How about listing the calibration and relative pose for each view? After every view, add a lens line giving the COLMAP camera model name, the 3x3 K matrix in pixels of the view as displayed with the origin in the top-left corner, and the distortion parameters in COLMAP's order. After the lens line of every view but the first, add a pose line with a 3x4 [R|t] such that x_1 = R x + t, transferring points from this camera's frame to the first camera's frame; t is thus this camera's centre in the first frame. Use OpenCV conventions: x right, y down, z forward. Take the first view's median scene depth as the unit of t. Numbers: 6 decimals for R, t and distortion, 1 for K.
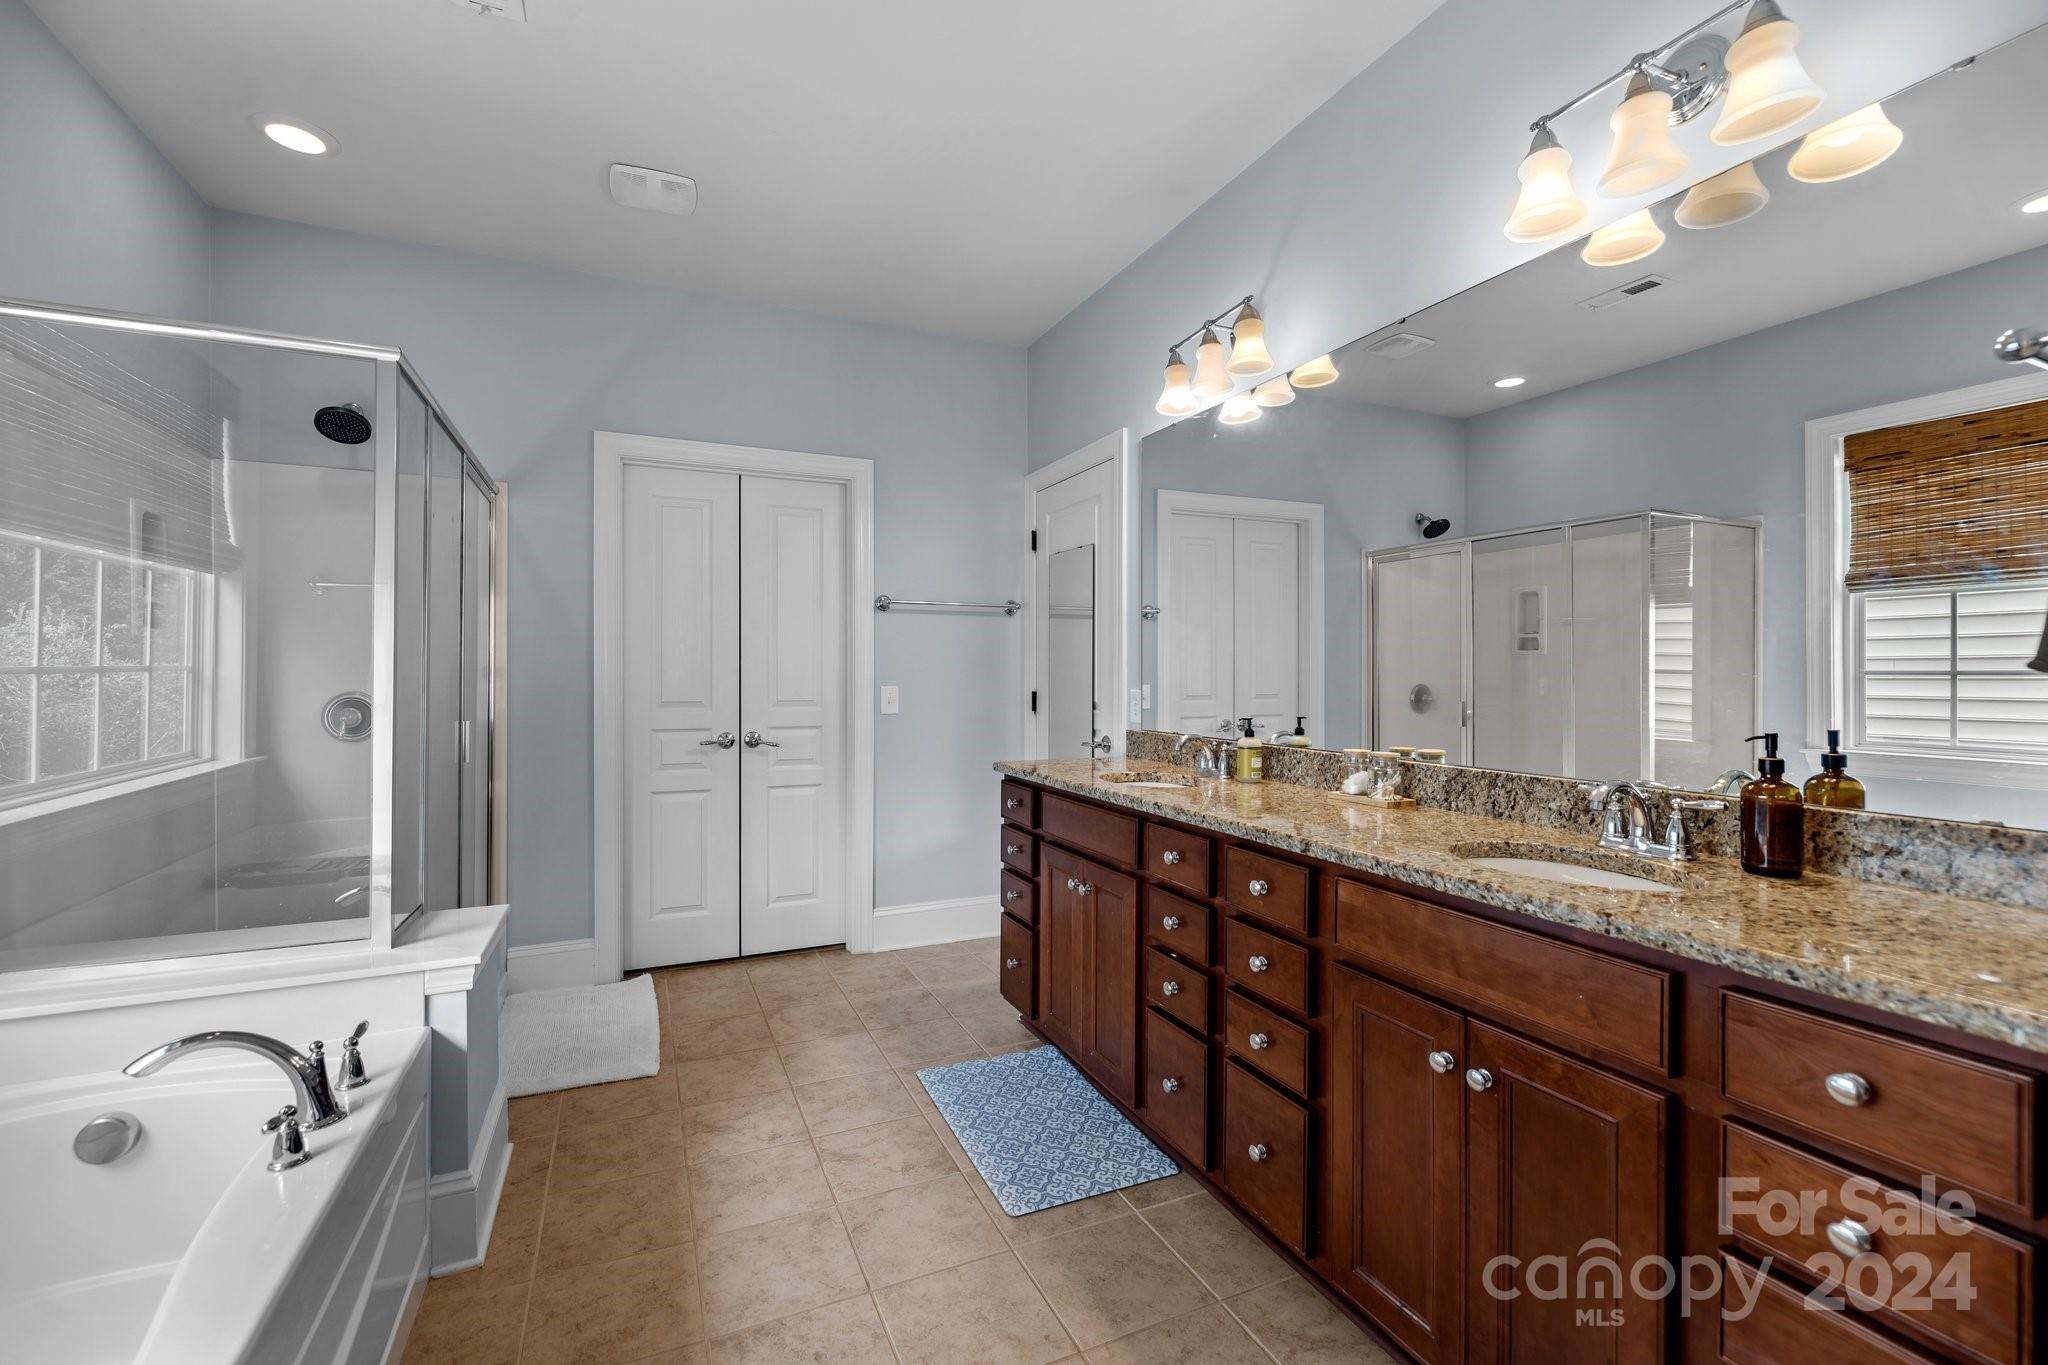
lens RADIAL K [[867.7, 0, 1022.9], [0, 867.7, 678.0], [0, 0, 1]] dist [0.001776, -0.000527]
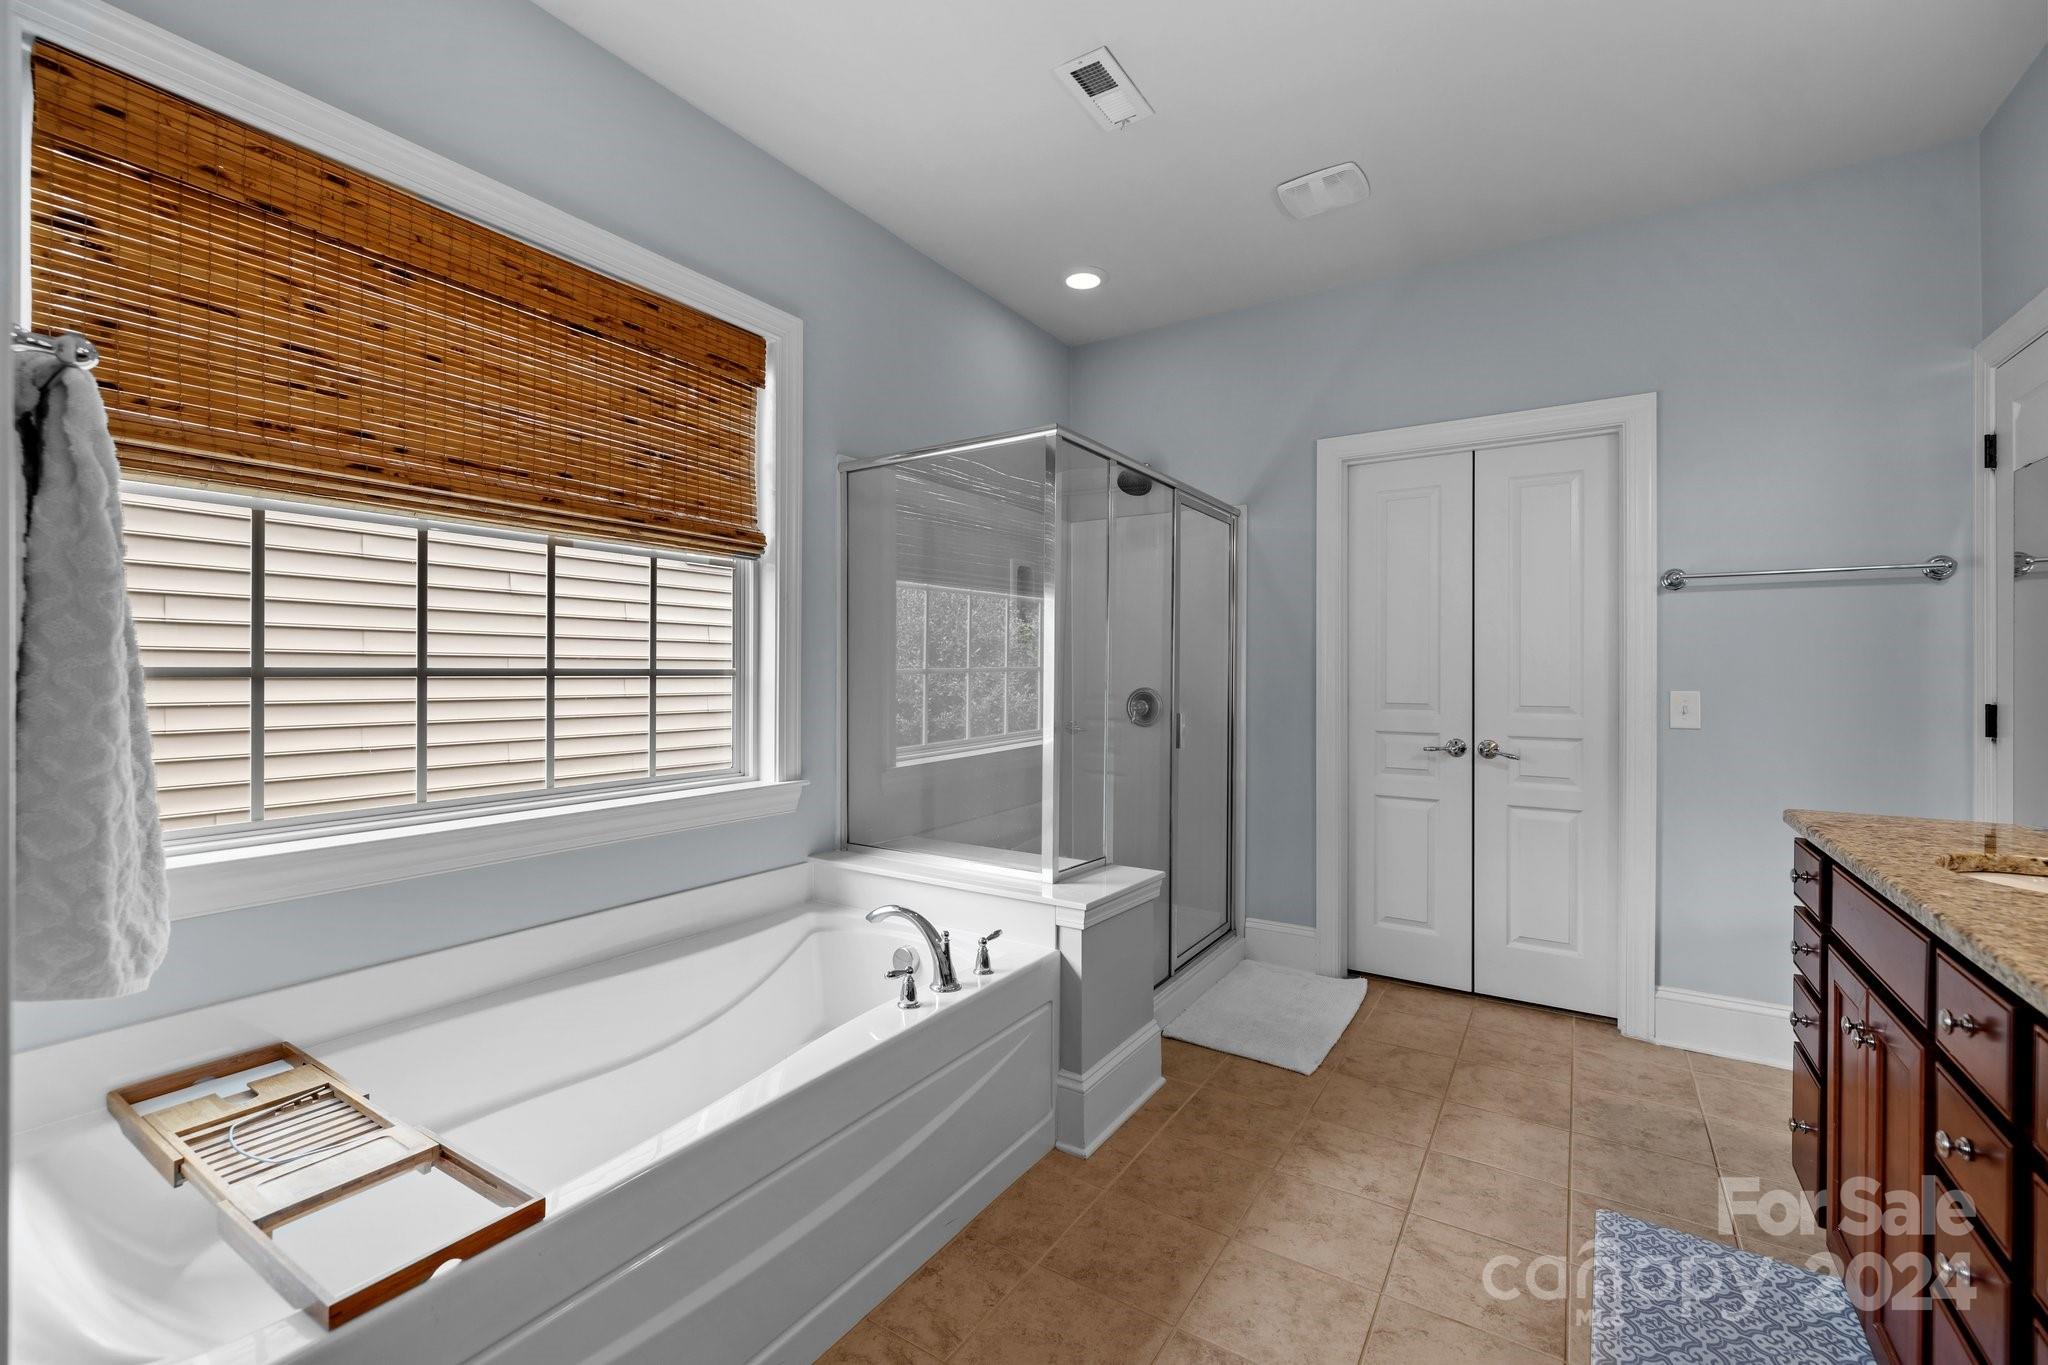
lens RADIAL K [[867.7, 0, 1016.7], [0, 867.7, 670.8], [0, 0, 1]] dist [0.001776, -0.000527]
pose [[0.531808, -0.000824, -0.846864, 0.198833], [-0.005015, 0.999979, -0.004122, -0.002161], [0.846850, 0.006439, 0.531793, 0.145543]]
